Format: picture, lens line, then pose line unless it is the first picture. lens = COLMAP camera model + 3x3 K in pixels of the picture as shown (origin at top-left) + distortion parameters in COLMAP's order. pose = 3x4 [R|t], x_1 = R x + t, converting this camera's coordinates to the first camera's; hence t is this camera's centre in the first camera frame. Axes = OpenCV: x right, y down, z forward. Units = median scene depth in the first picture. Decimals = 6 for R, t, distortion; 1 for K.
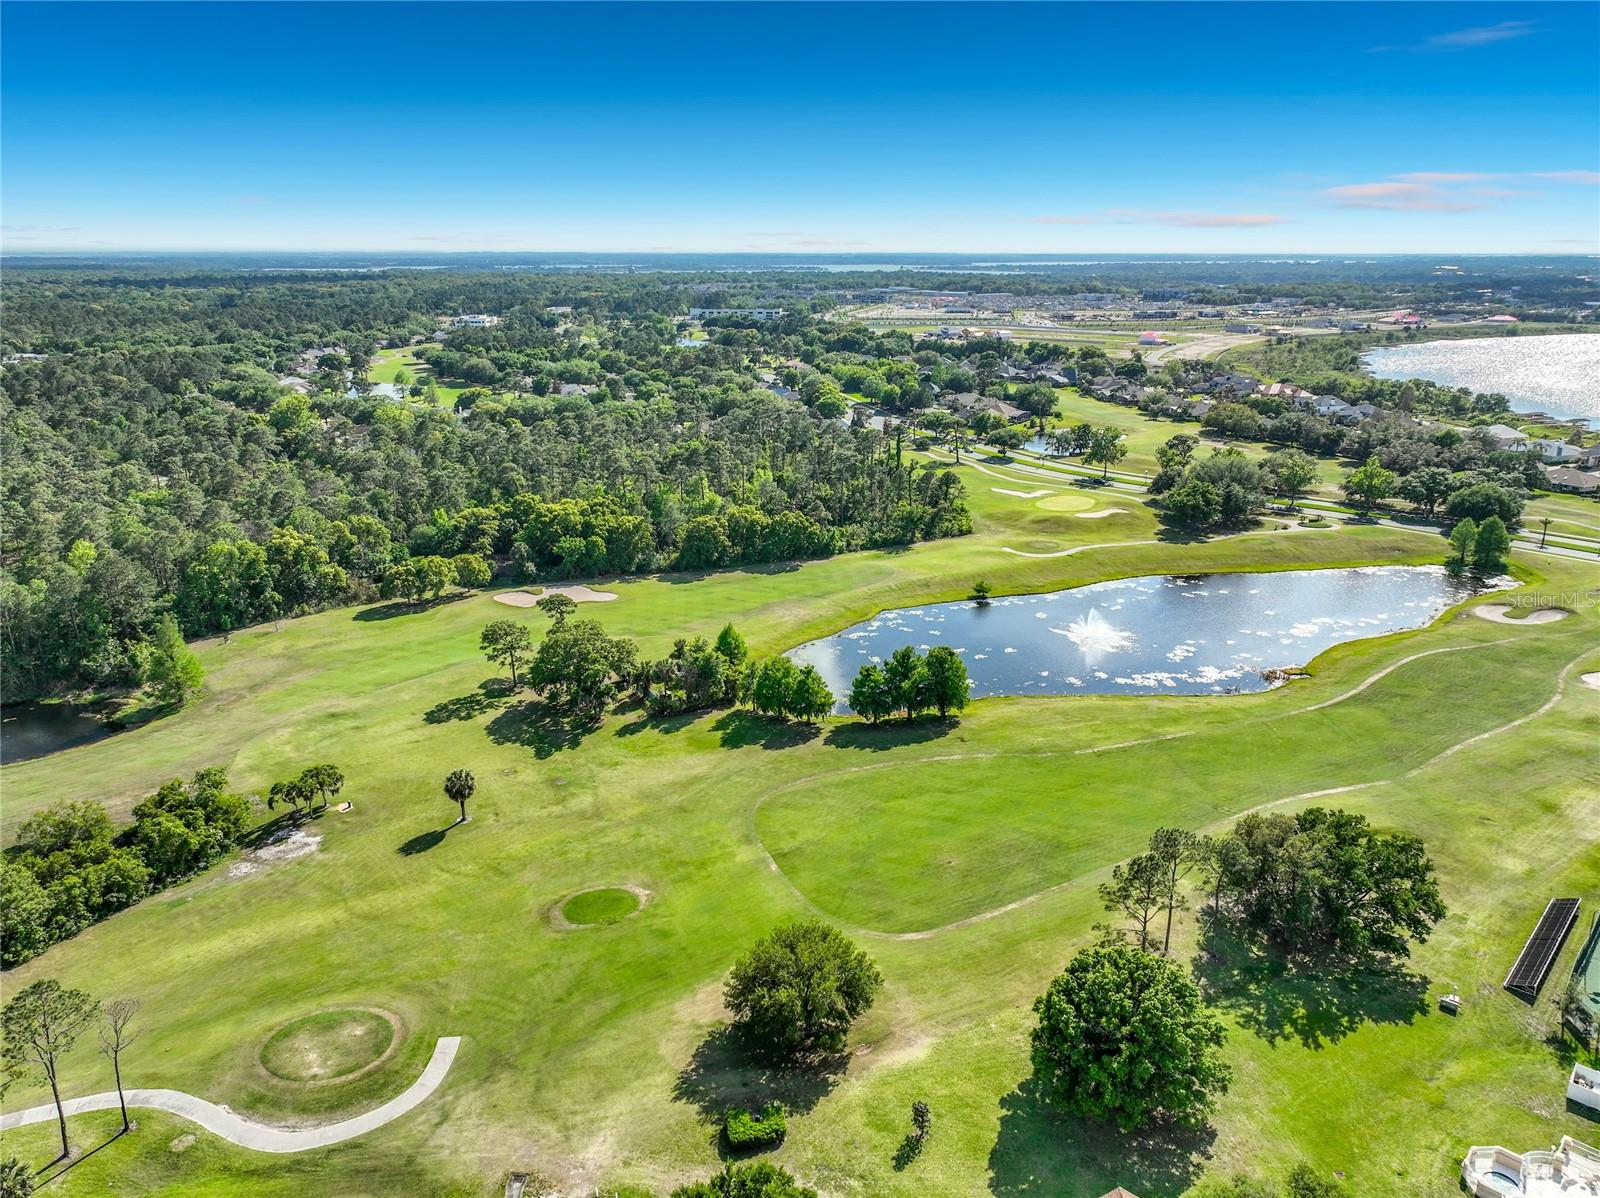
lens RADIAL K [[1118.5, 0, 801.9], [0, 1118.5, 605.2], [0, 0, 1]] dist [-0.000780, 0.005218]
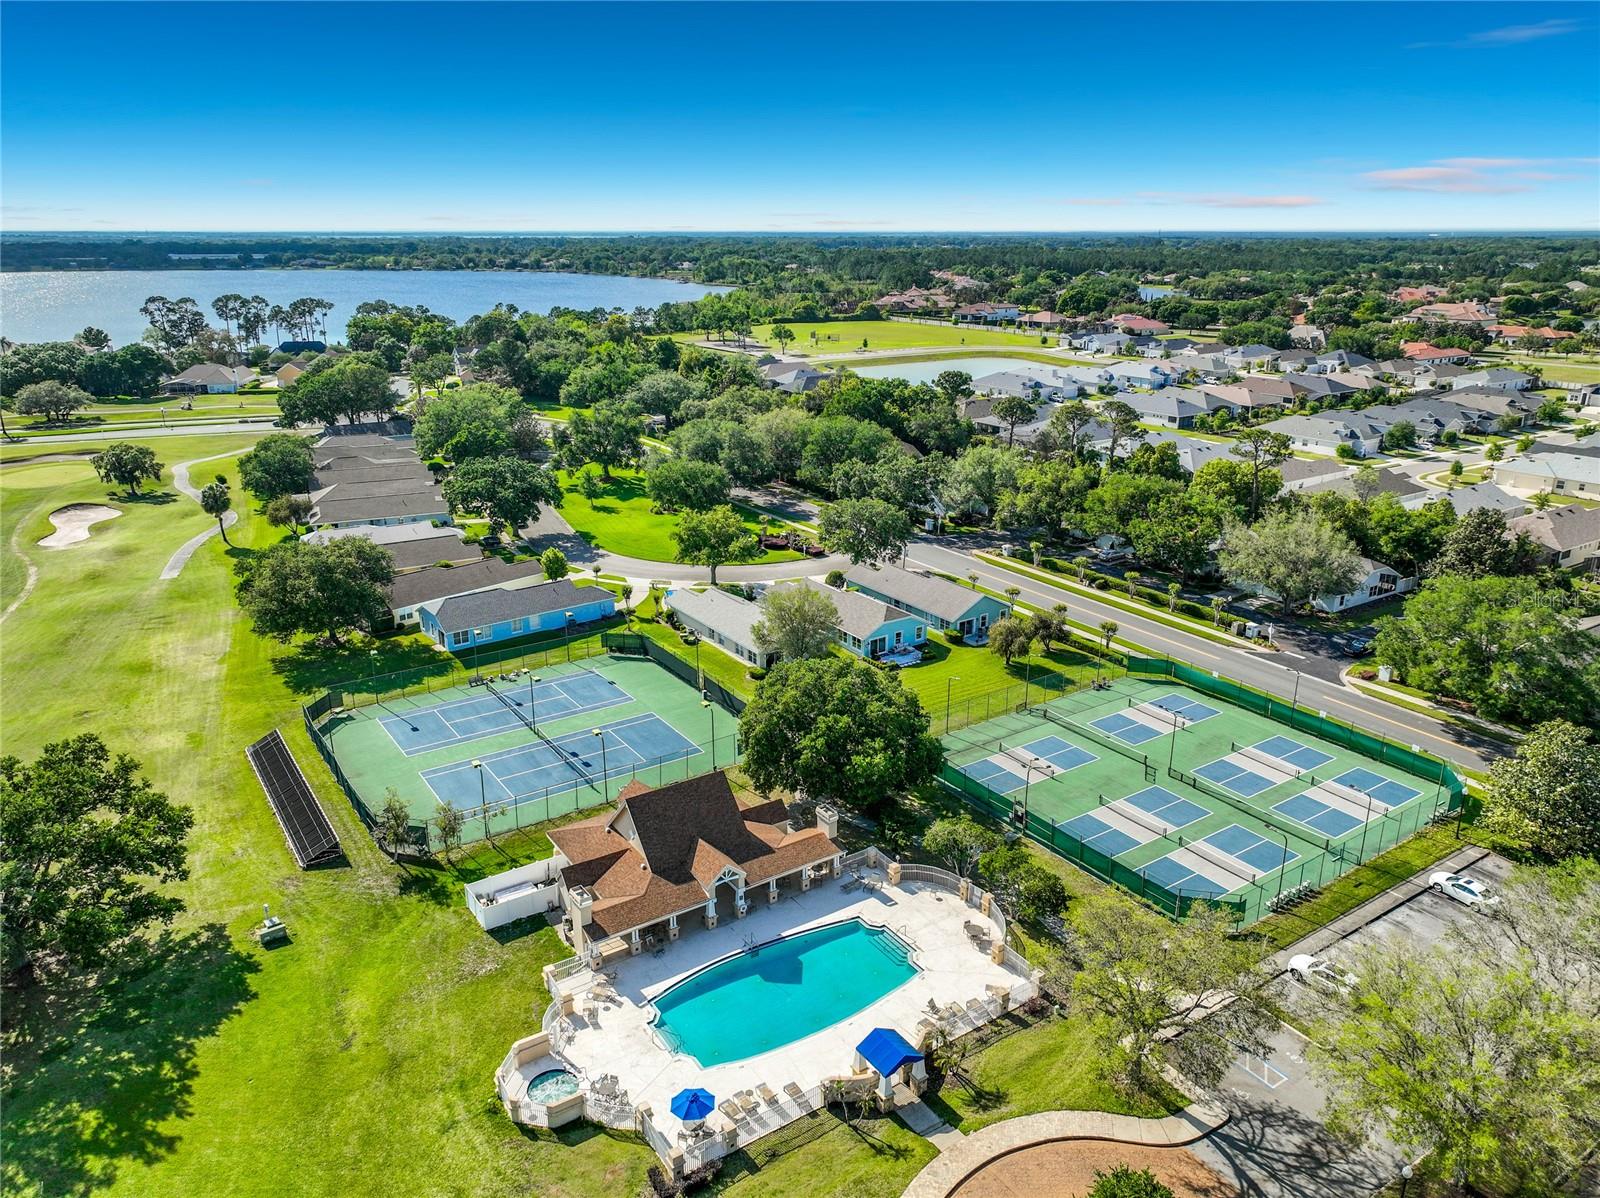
lens RADIAL K [[1118.5, 0, 801.9], [0, 1118.5, 605.2], [0, 0, 1]] dist [-0.000780, 0.005218]
pose [[0.212585, -0.309120, 0.926959, 0.123644], [0.288307, 0.926253, 0.242766, 0.123615], [-0.933642, 0.215640, 0.286029, 0.518303]]
